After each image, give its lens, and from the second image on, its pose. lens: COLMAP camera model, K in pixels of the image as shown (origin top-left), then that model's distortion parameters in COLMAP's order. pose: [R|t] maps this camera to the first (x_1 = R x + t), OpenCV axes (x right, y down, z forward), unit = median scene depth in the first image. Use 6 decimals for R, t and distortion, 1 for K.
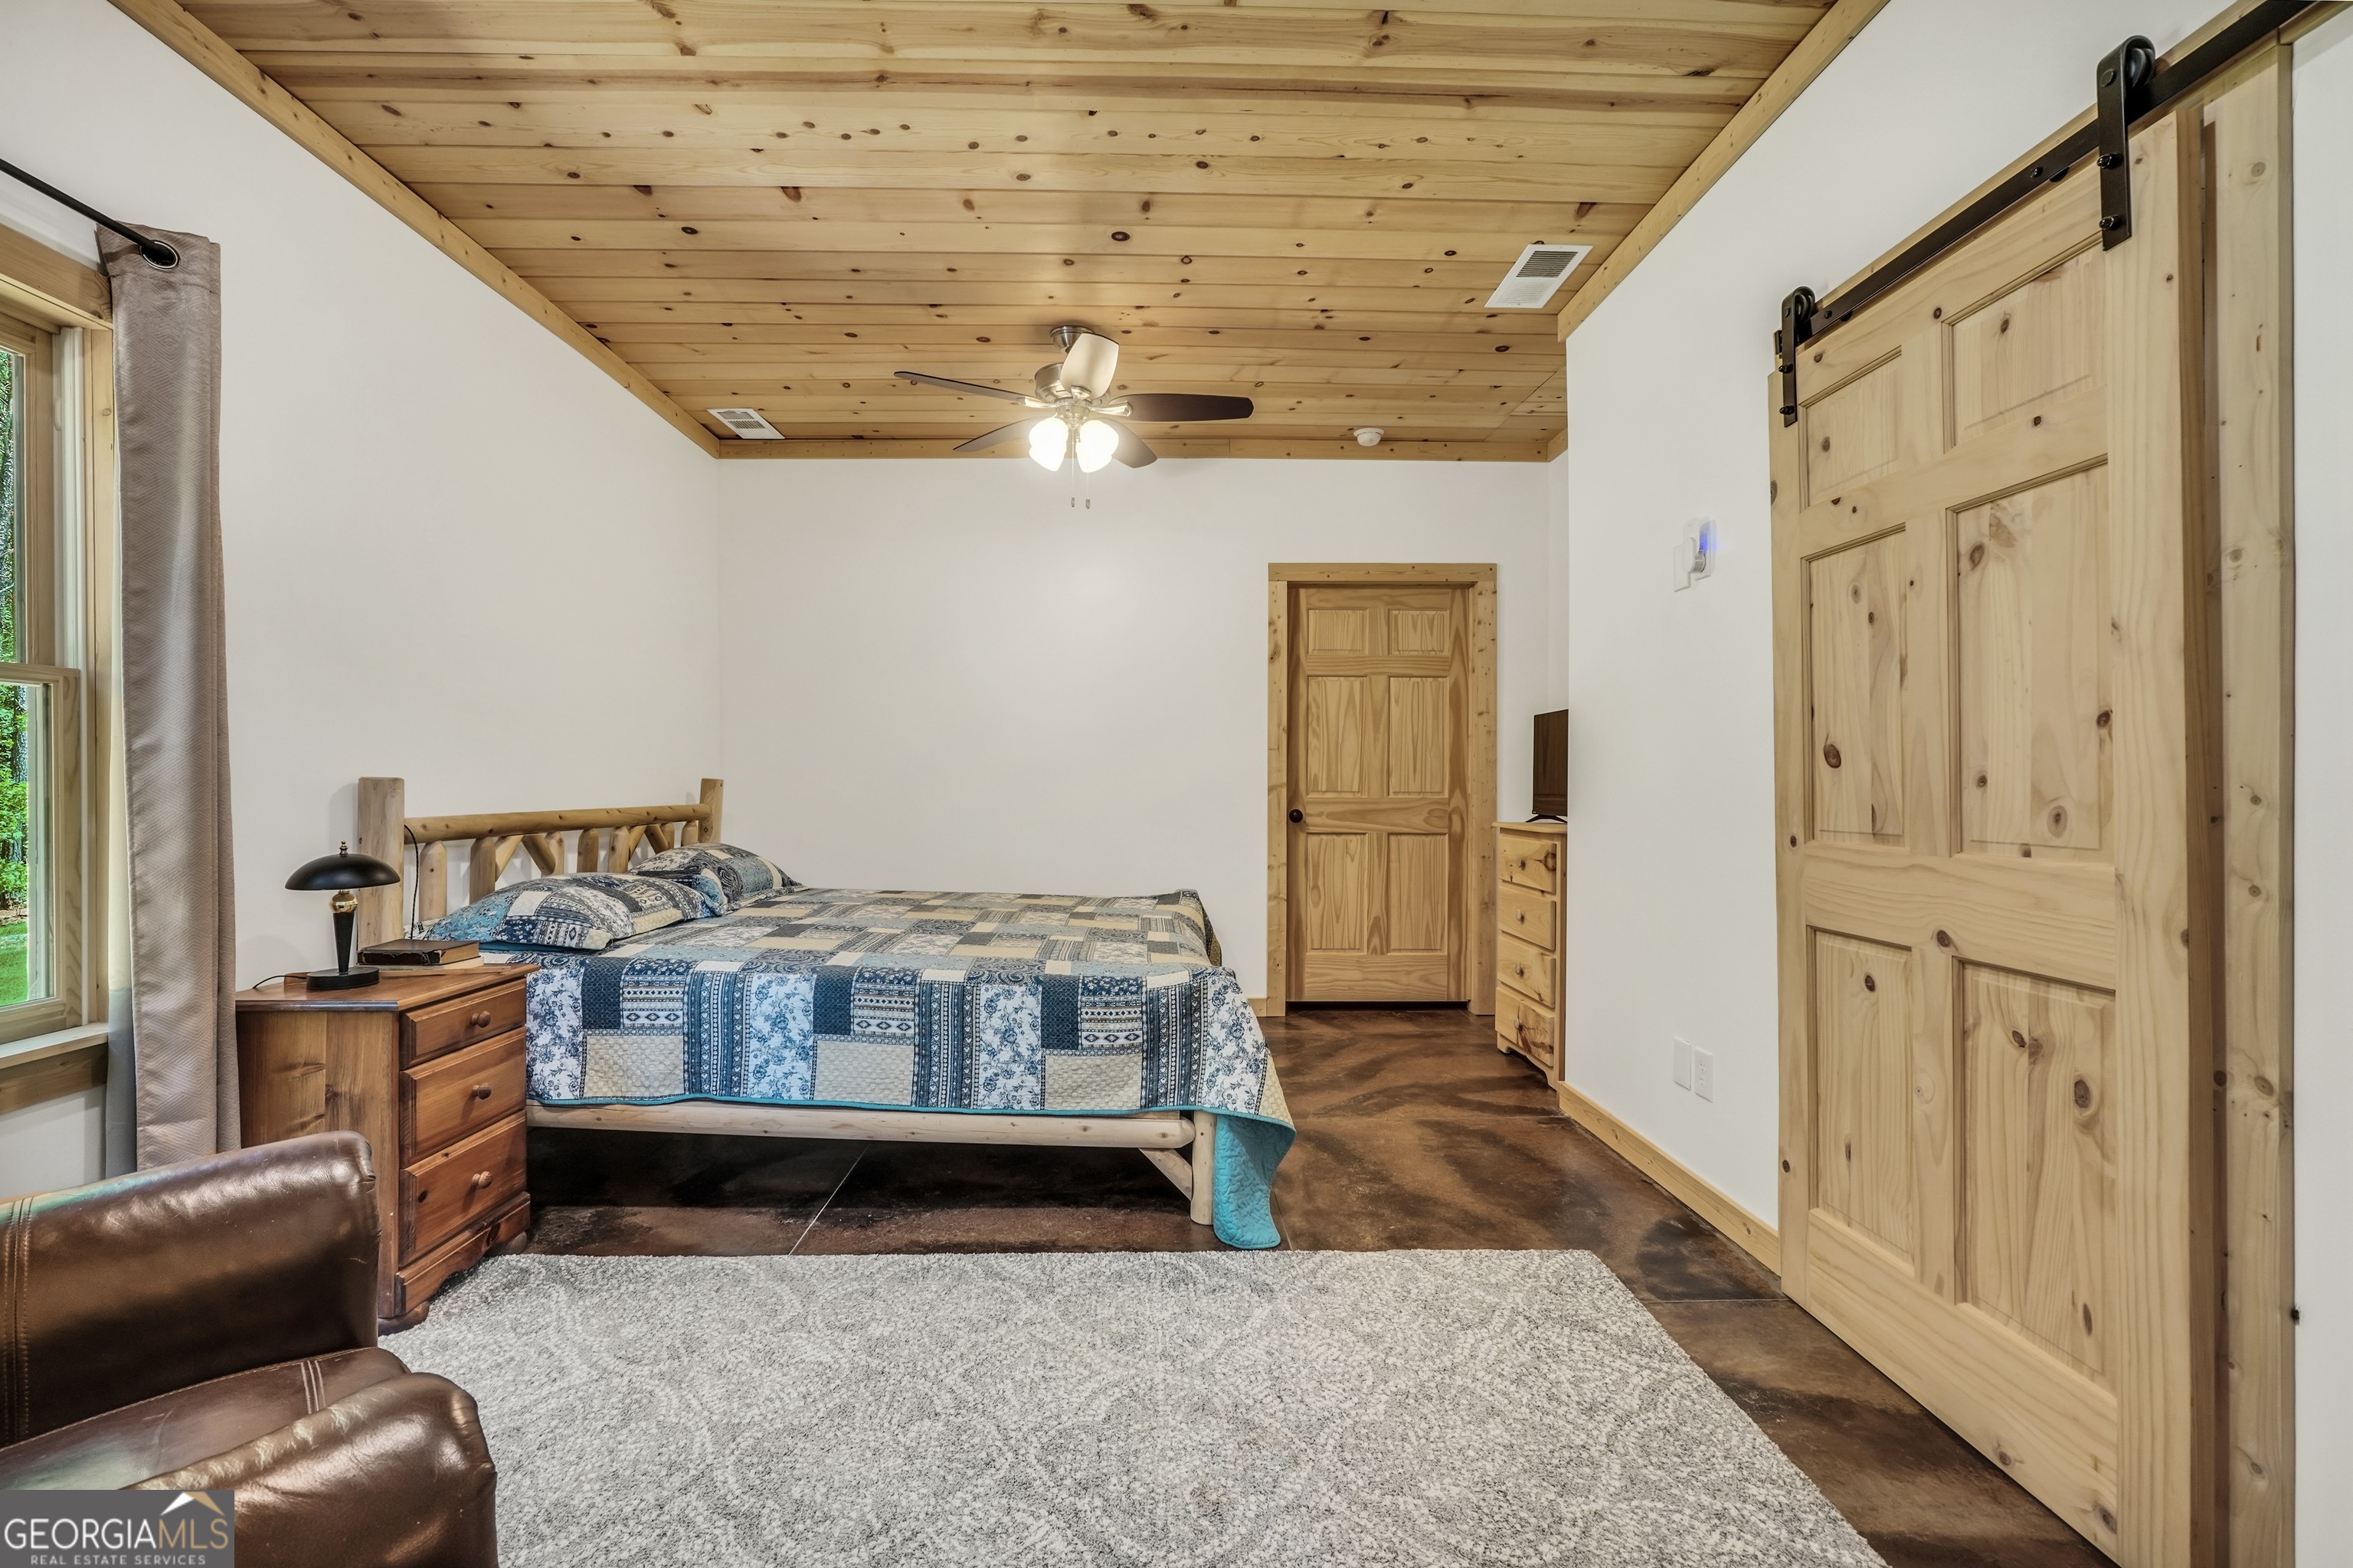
lens RADIAL K [[990.2, 0, 1165.4], [0, 990.2, 789.9], [0, 0, 1]] dist [-0.022740, 0.007016]
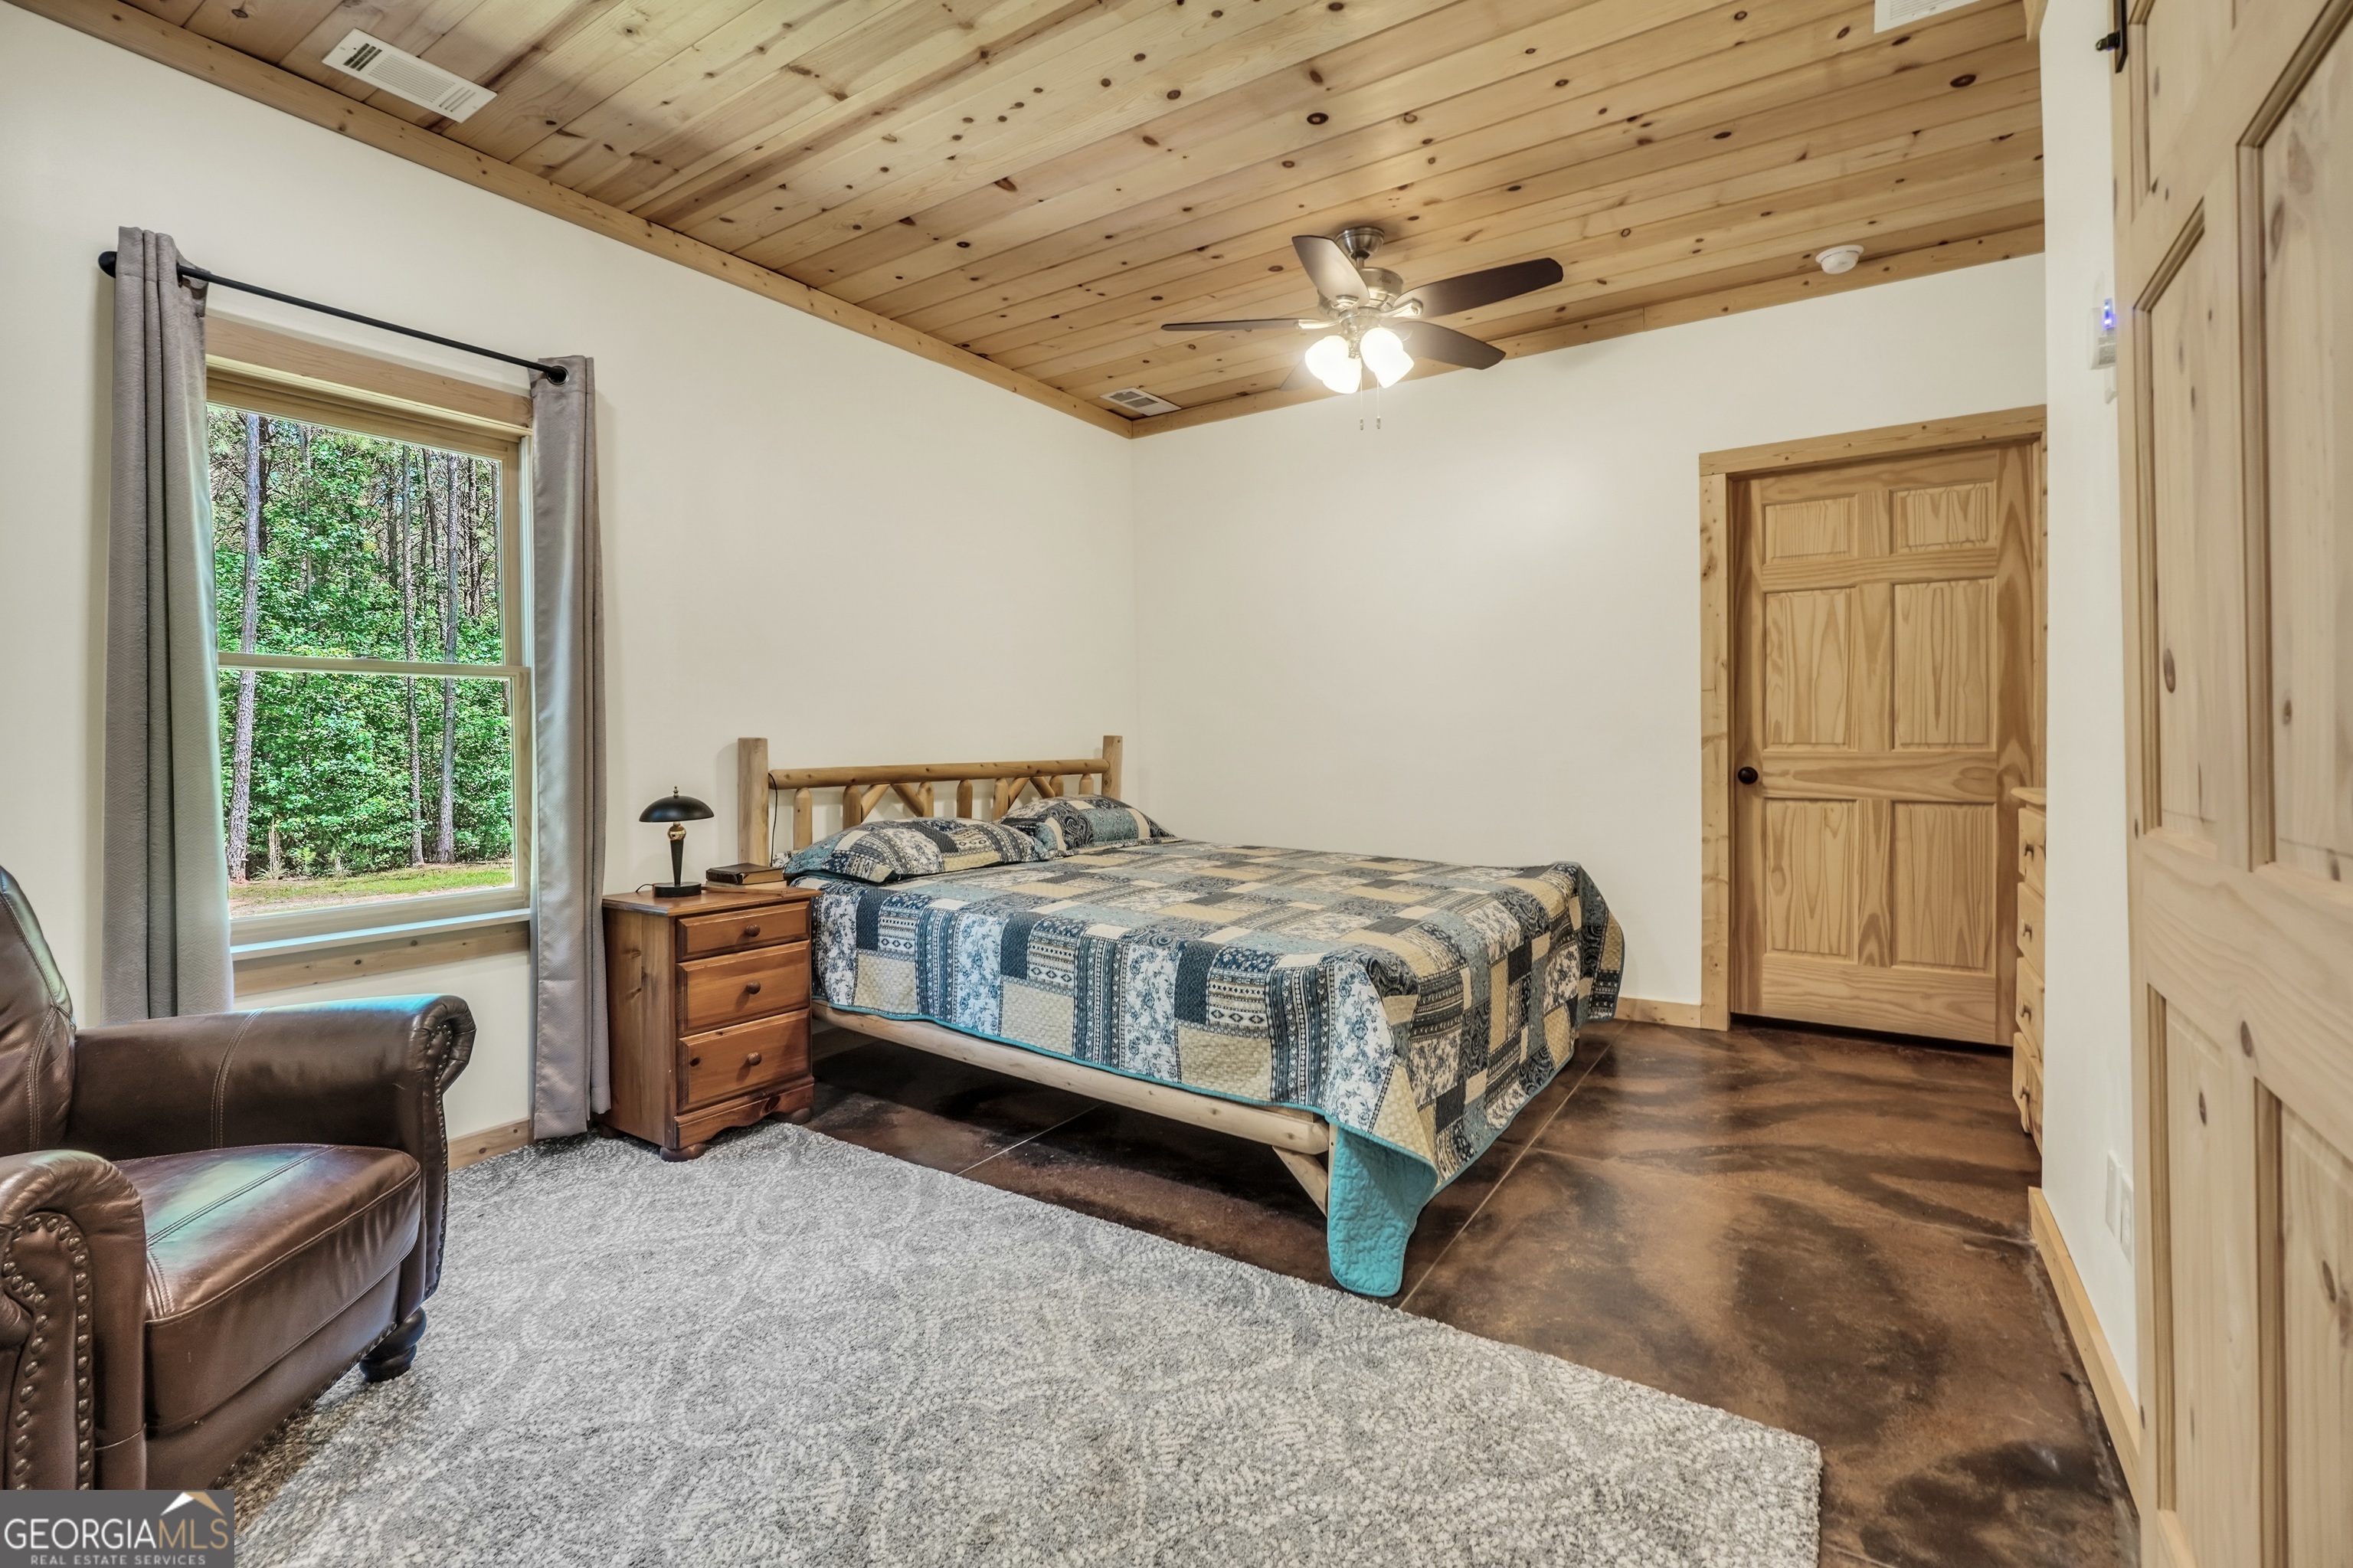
lens RADIAL K [[1017.4, 0, 1171.5], [0, 1017.4, 756.2], [0, 0, 1]] dist [-0.018212, 0.004396]
pose [[0.833323, -0.000086, -0.552786, 0.404858], [0.006171, 0.999939, 0.009148, 0.002726], [0.552751, -0.011034, 0.833273, 0.190899]]
